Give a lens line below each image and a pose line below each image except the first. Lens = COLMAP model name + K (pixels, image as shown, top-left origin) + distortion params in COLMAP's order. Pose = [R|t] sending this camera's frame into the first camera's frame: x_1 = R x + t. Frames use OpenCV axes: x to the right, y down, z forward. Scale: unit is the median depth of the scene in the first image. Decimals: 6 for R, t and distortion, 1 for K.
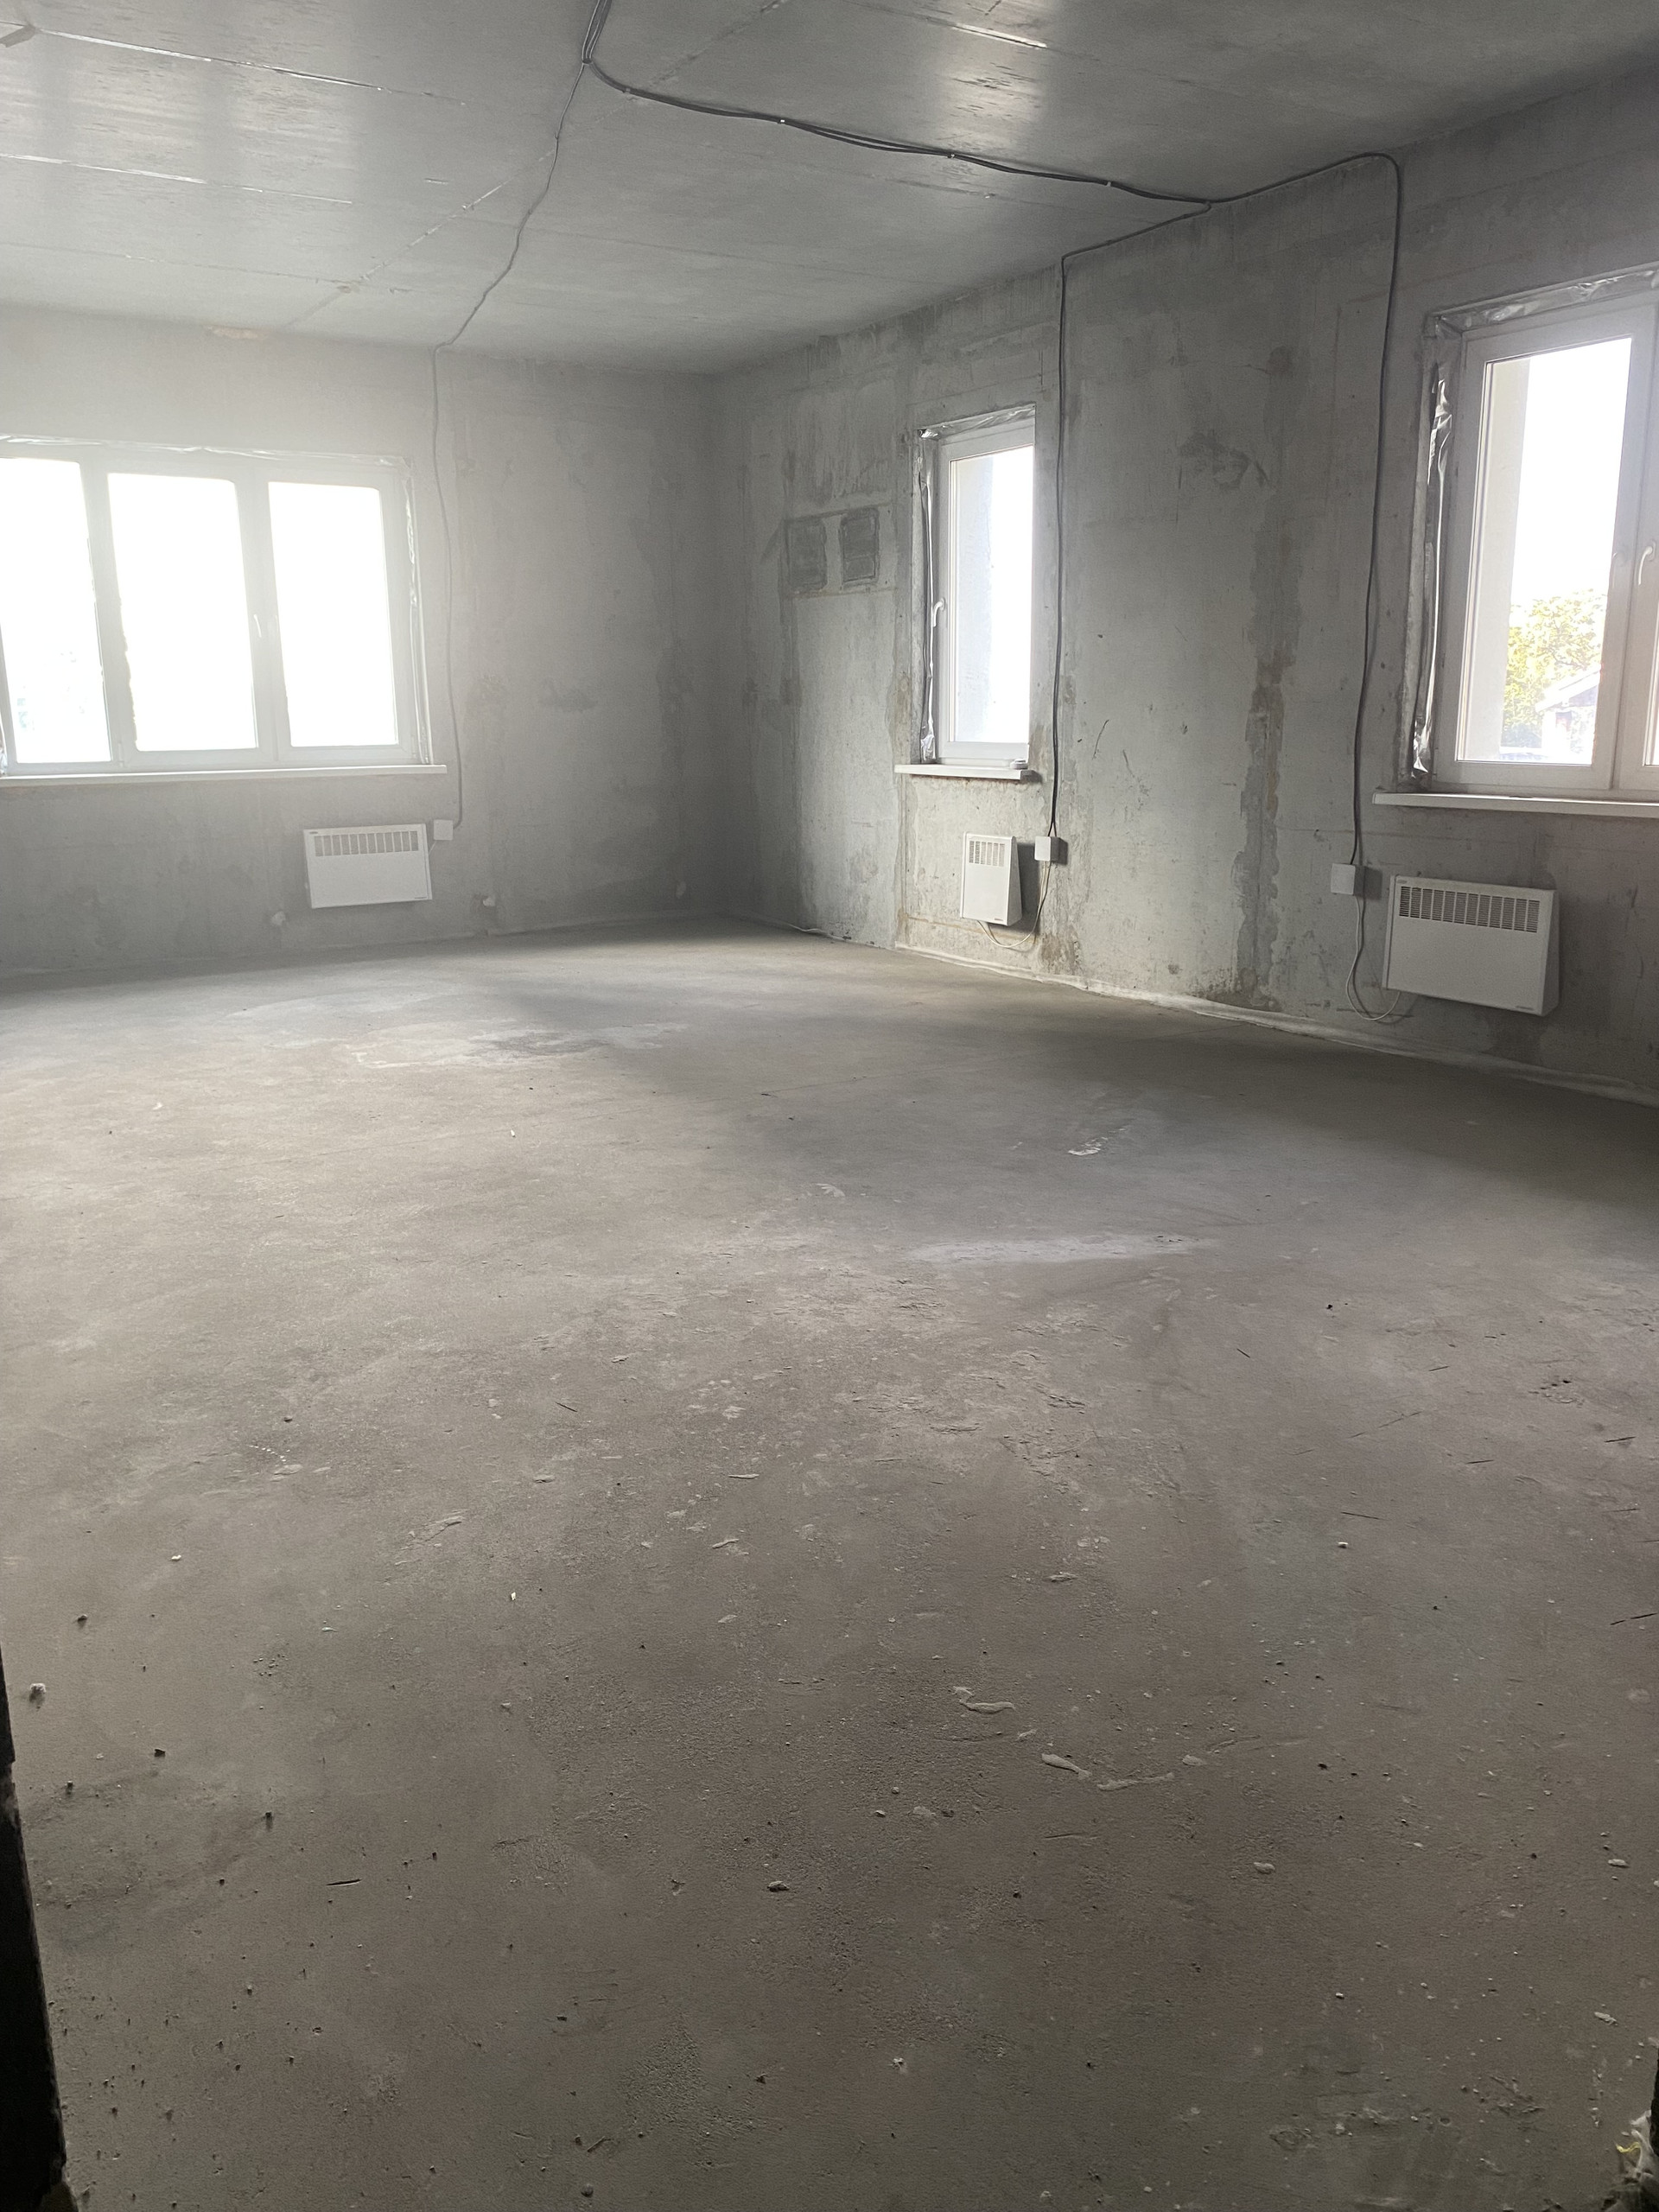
lens RADIAL K [[1686.7, 0, 830.4], [0, 1686.7, 1106.2], [0, 0, 1]] dist [-0.008328, -0.008957]
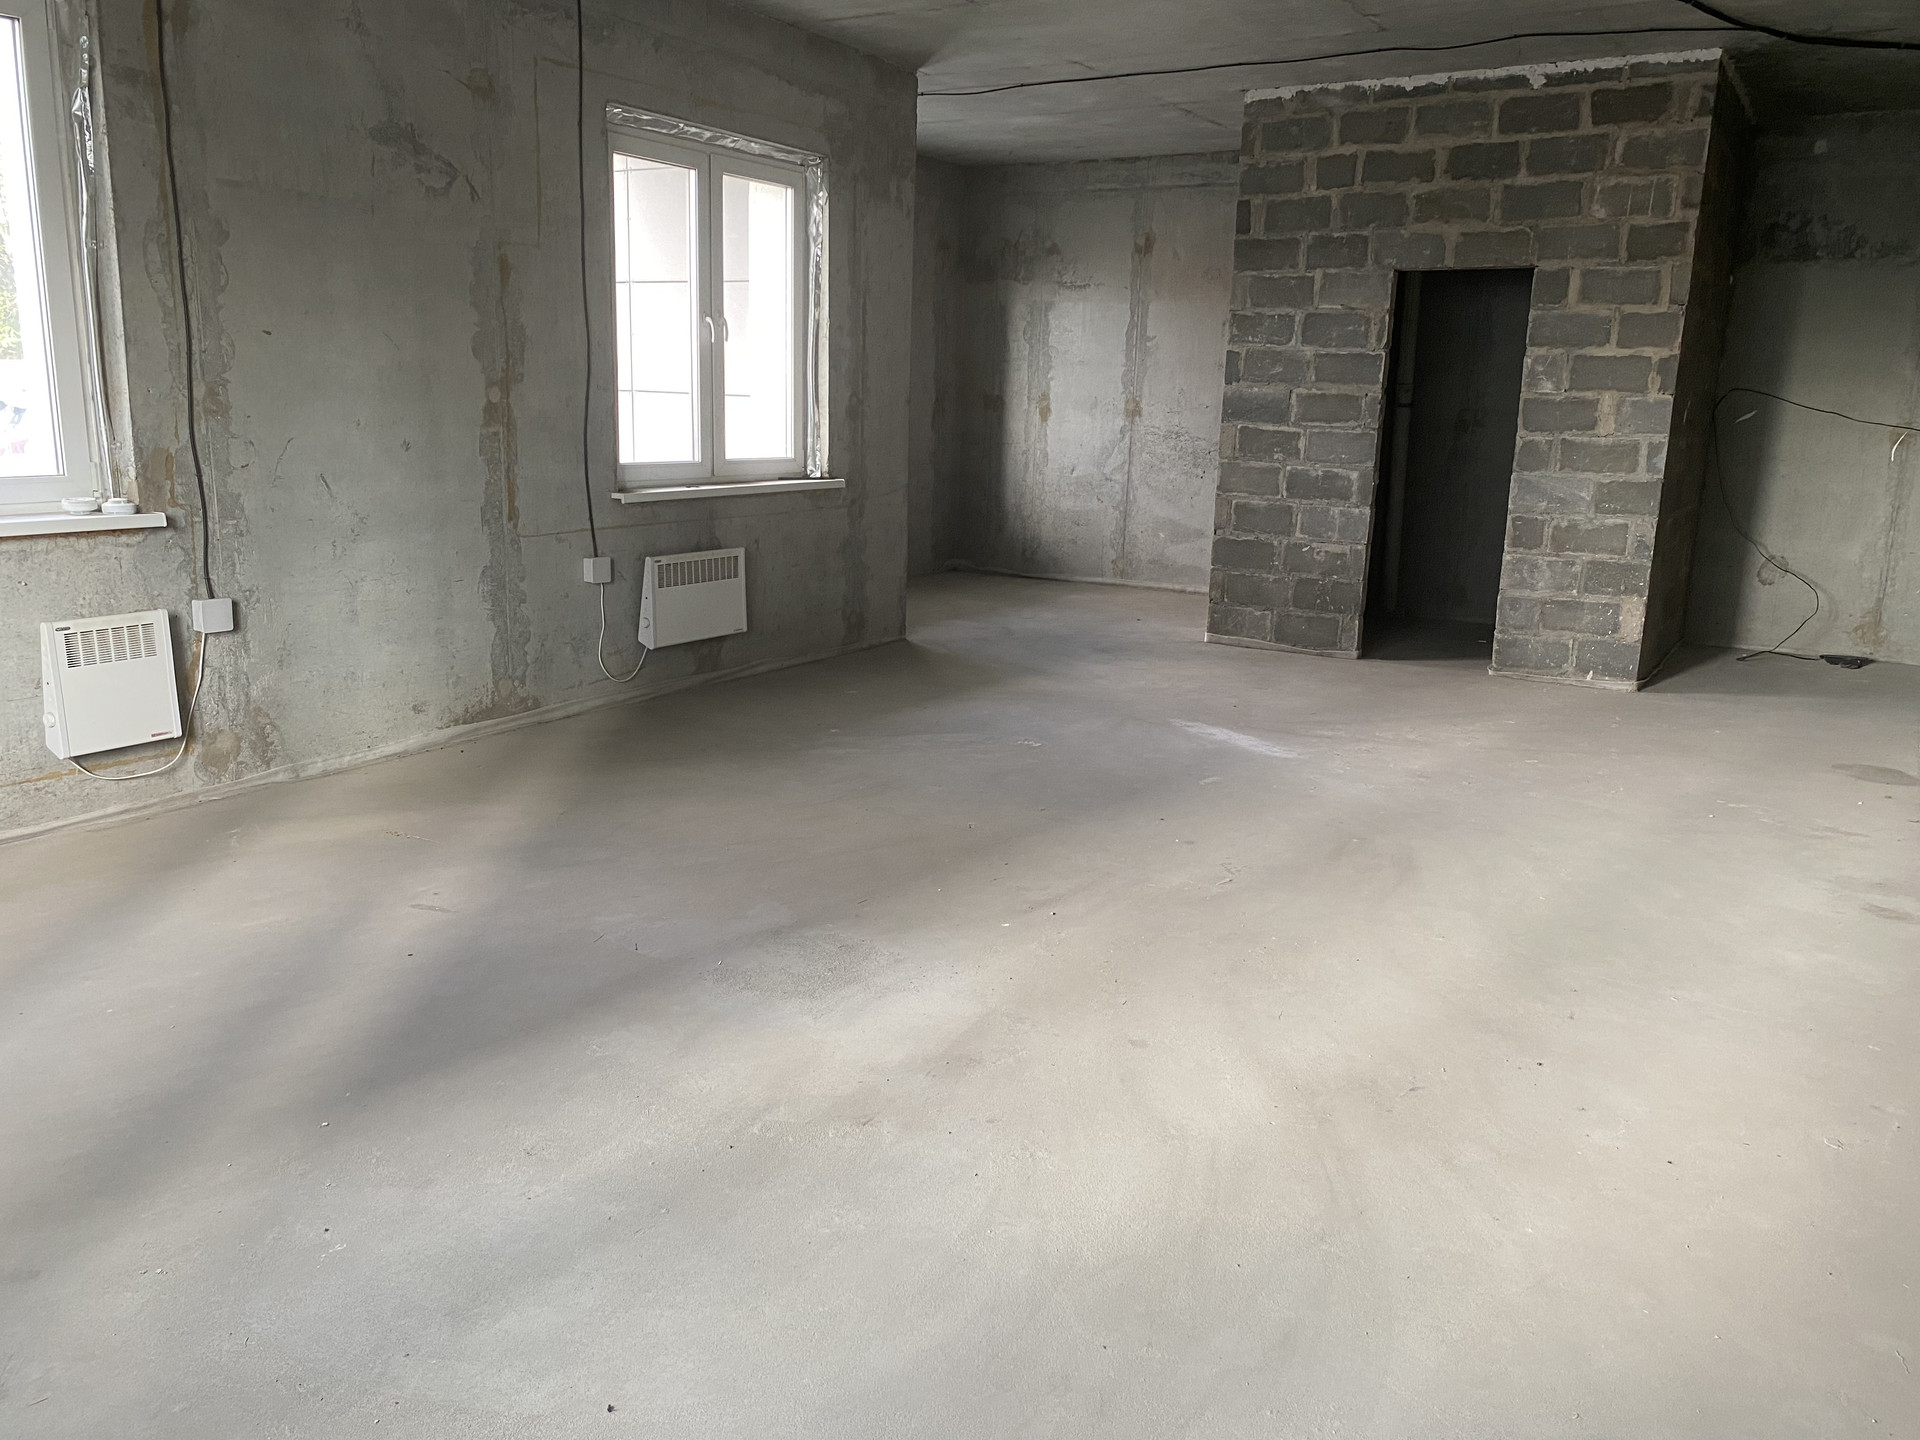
lens RADIAL K [[1464.0, 0, 960.3], [0, 1464.0, 721.2], [0, 0, 1]] dist [-0.008328, -0.008957]
pose [[-0.436260, -0.194160, 0.878623, -0.673268], [0.190878, 0.934252, 0.301229, -0.279263], [-0.879342, 0.299124, -0.370516, 1.129333]]
